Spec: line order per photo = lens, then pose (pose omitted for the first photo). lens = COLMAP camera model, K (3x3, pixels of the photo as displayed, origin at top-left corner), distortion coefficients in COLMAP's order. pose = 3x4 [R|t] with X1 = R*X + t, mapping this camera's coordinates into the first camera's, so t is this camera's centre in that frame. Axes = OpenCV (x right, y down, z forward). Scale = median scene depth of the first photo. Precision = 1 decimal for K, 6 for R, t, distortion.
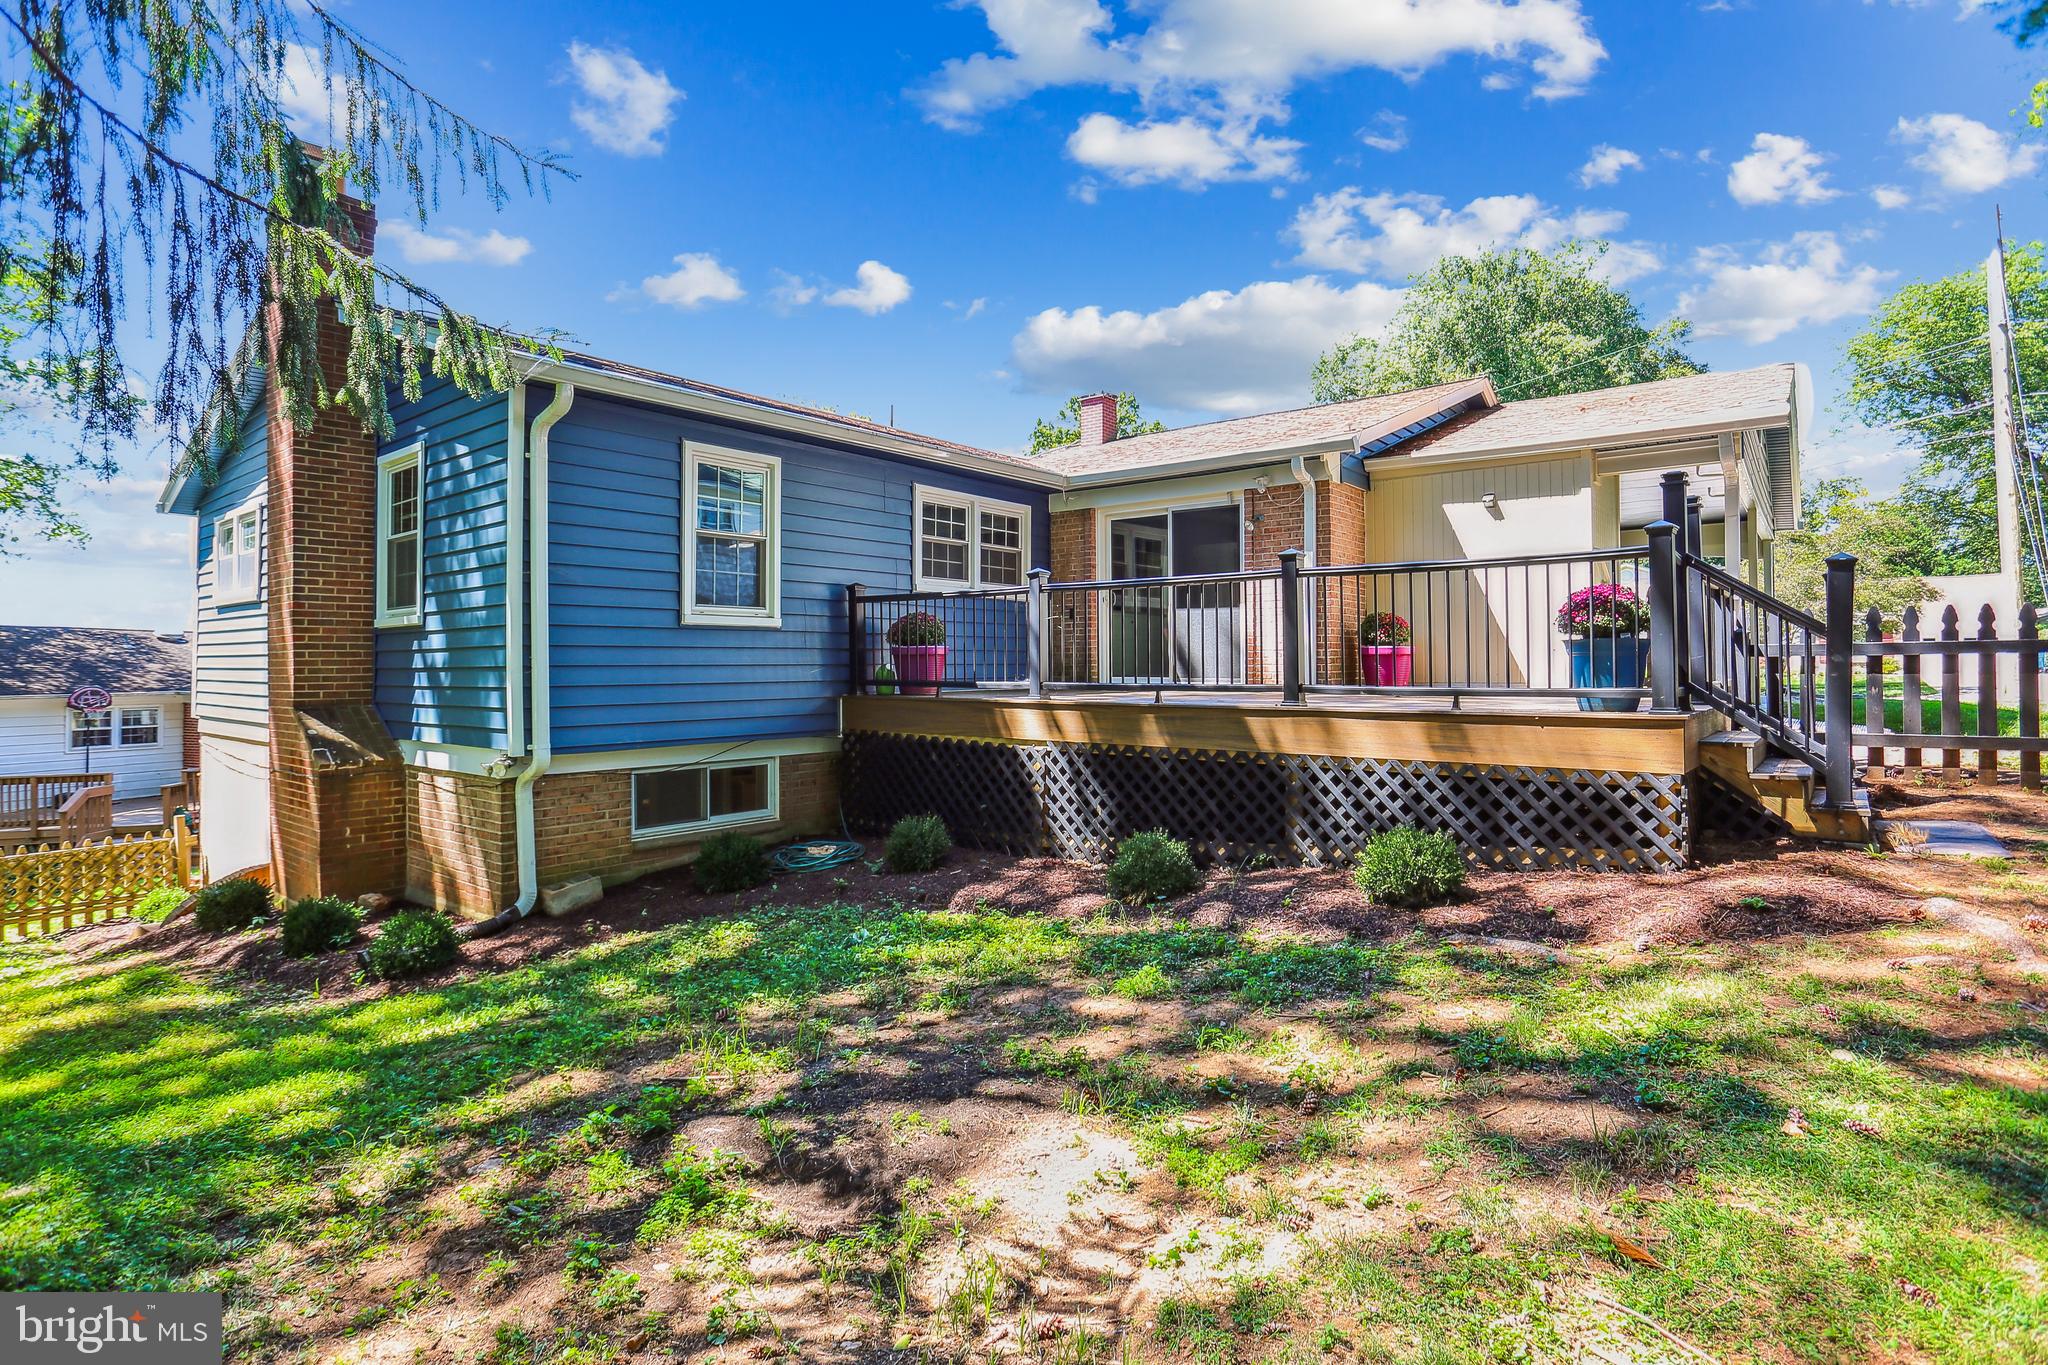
lens RADIAL K [[968.7, 0, 1016.6], [0, 968.7, 667.4], [0, 0, 1]] dist [-0.049237, 0.022657]
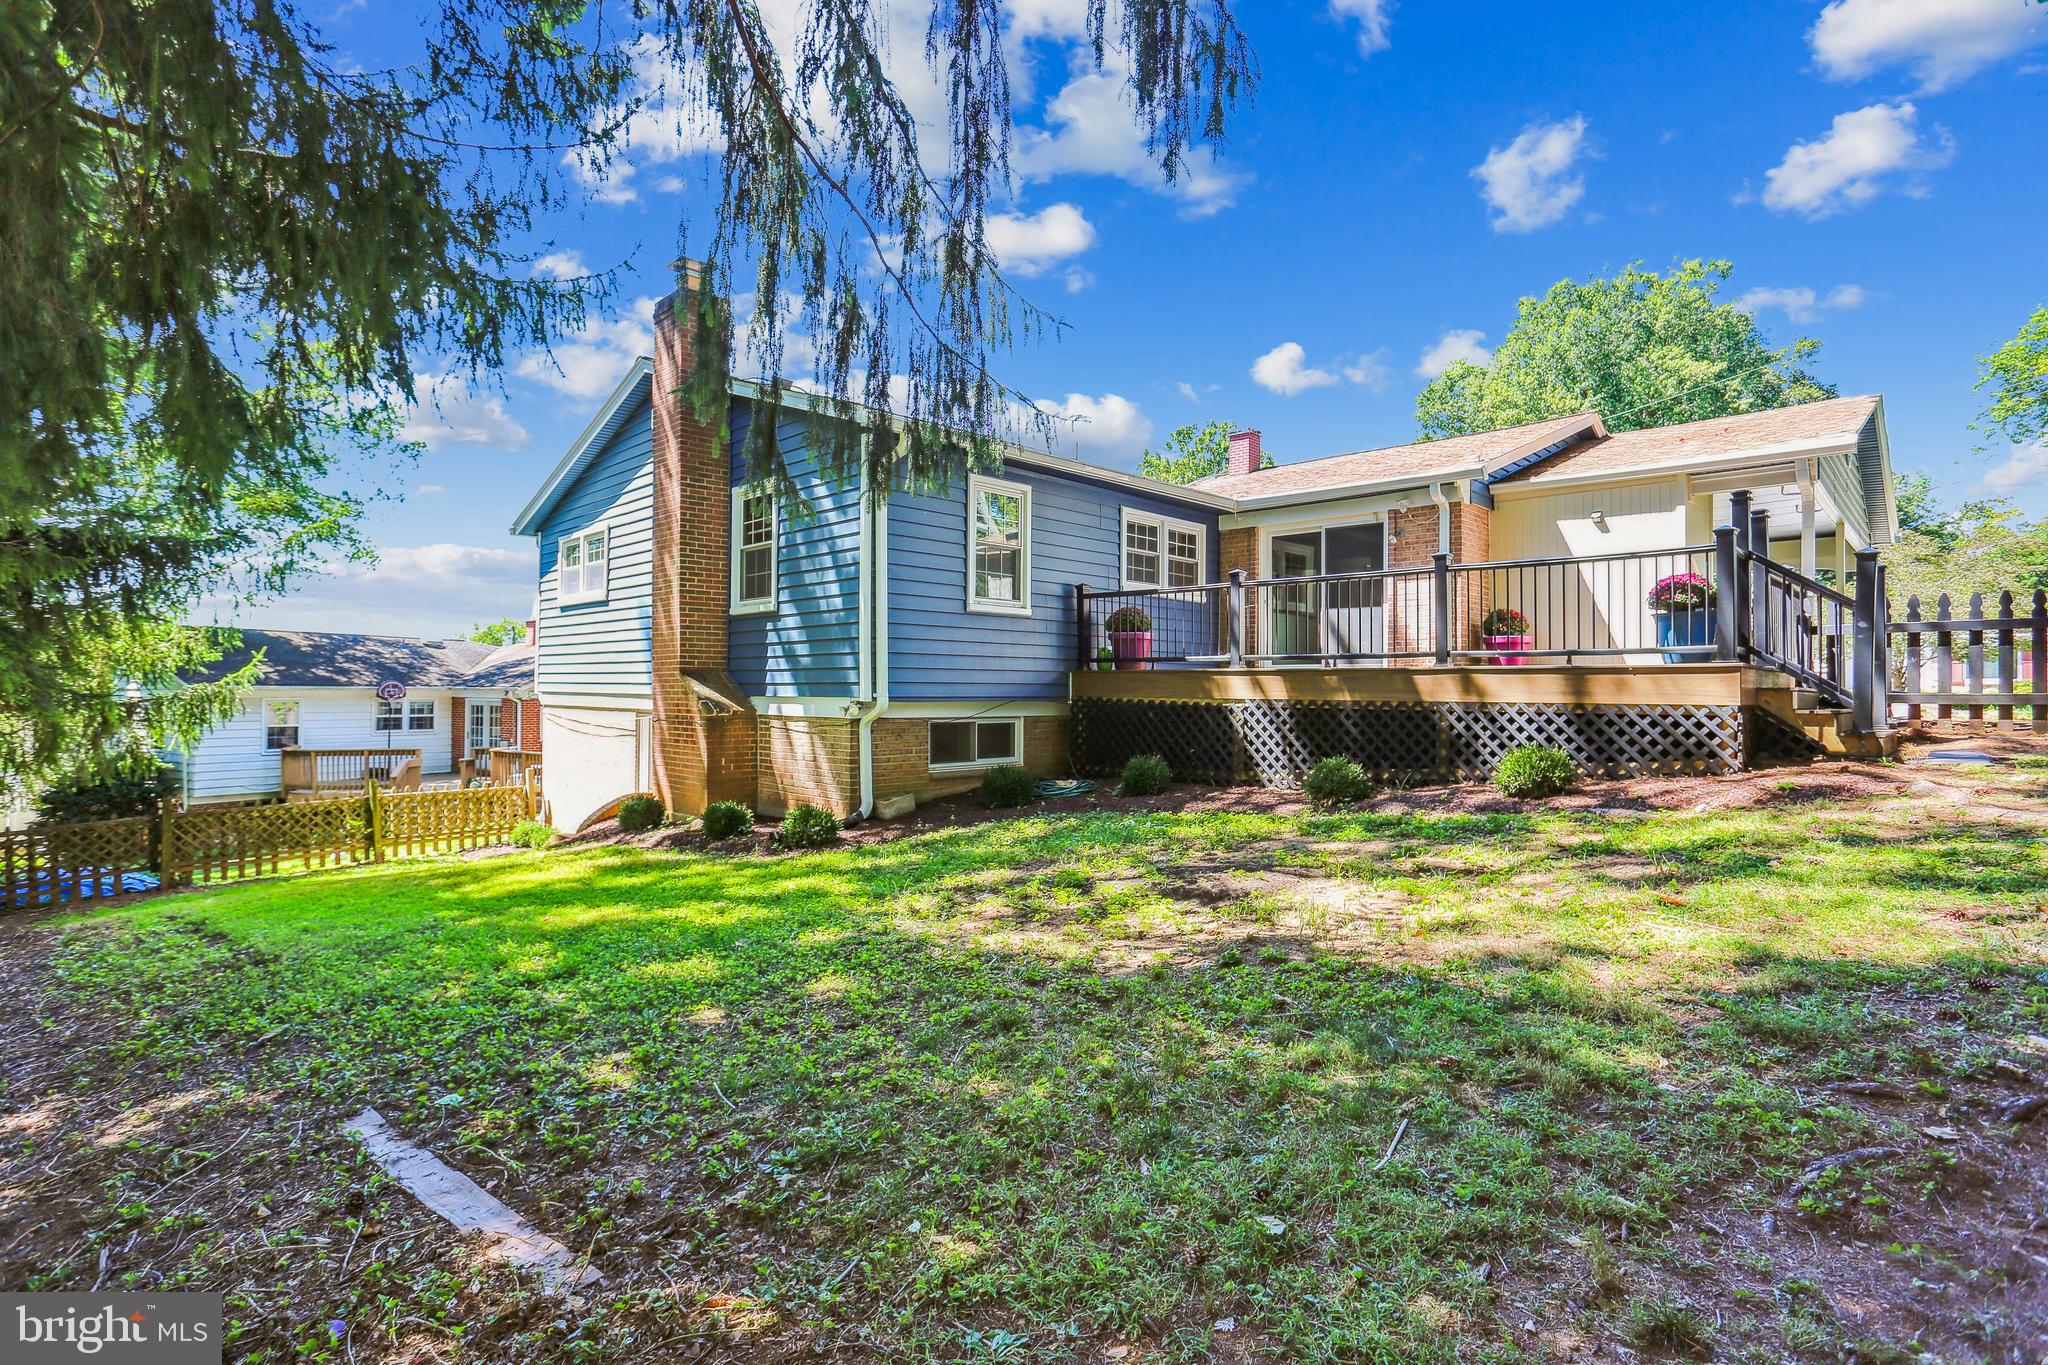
lens RADIAL K [[968.7, 0, 1005.5], [0, 968.7, 694.4], [0, 0, 1]] dist [-0.049237, 0.022657]
pose [[0.994982, 0.009927, -0.099565, -0.158312], [-0.010259, 0.999943, -0.002827, 0.074313], [0.099531, 0.003834, 0.995027, -0.333545]]
